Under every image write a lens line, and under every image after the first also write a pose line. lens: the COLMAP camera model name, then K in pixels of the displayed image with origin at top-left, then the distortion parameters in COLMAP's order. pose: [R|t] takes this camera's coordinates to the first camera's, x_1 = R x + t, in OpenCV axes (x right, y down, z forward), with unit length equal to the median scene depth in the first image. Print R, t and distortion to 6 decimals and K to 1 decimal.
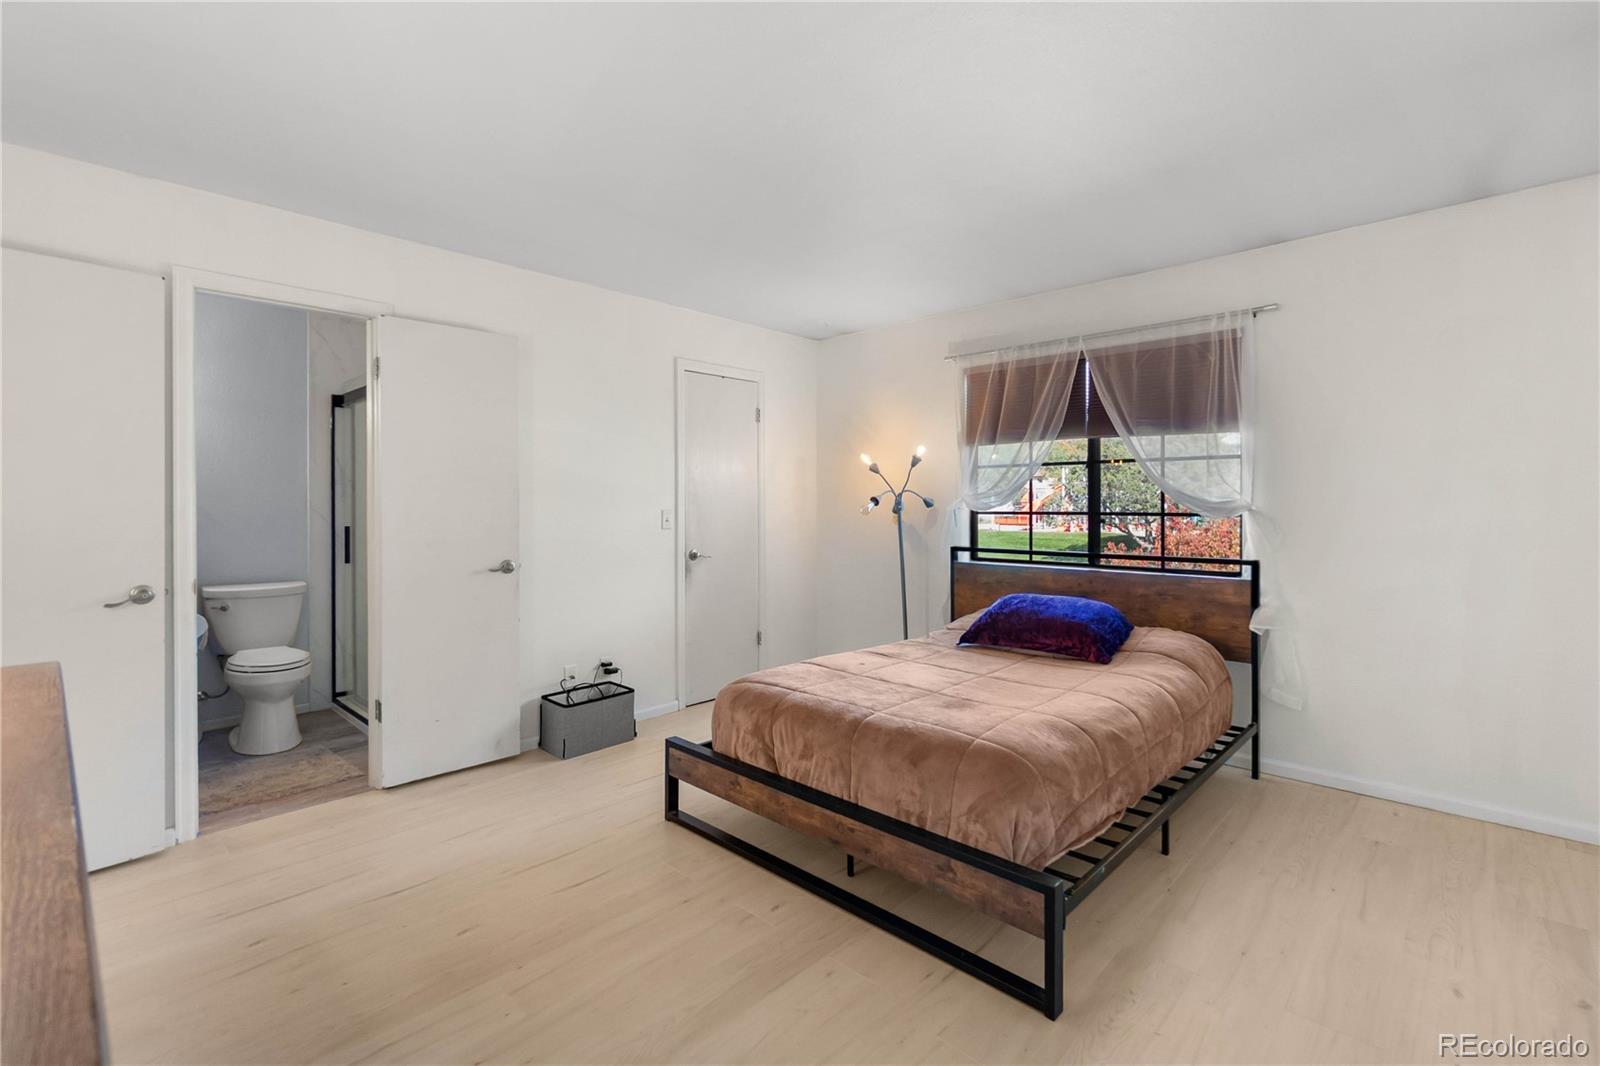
lens RADIAL K [[694.3, 0, 758.5], [0, 694.3, 506.4], [0, 0, 1]] dist [-0.012224, 0.002654]
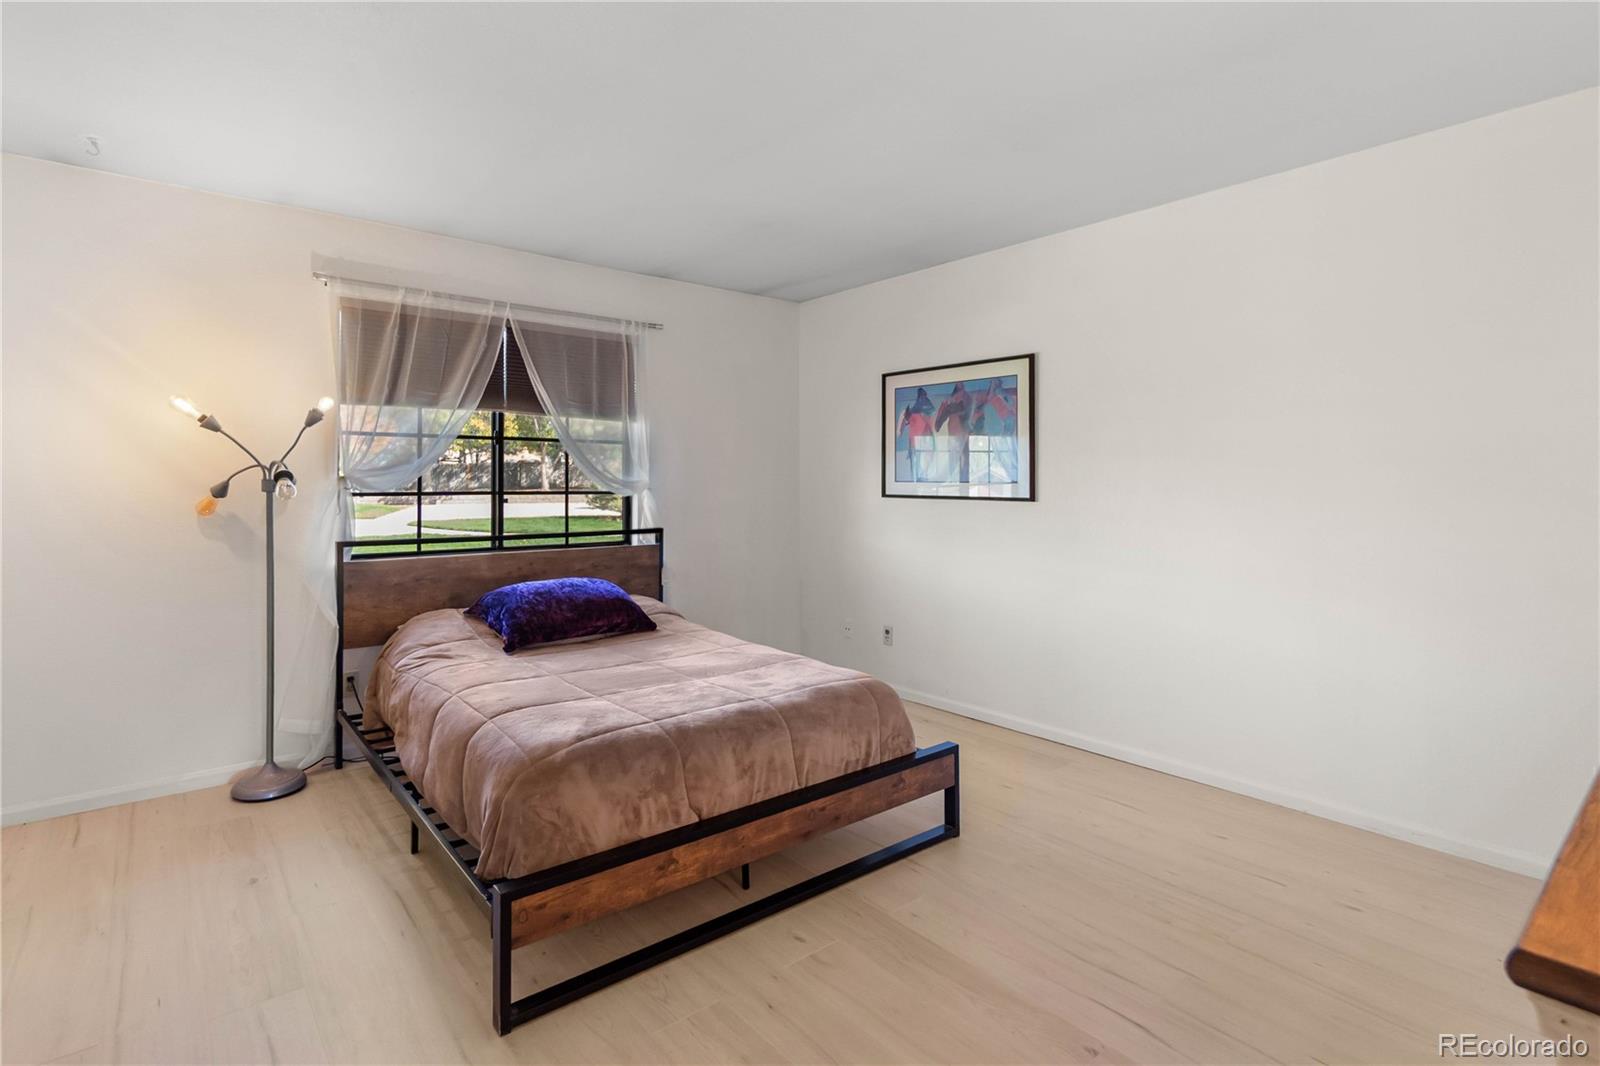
lens RADIAL K [[795.8, 0, 790.6], [0, 795.8, 479.4], [0, 0, 1]] dist [-0.002054, 0.002036]
pose [[0.100008, 0.005919, 0.994969, -0.561388], [0.001757, 0.999980, -0.006125, -0.000790], [-0.994985, 0.002360, 0.099995, 0.514012]]
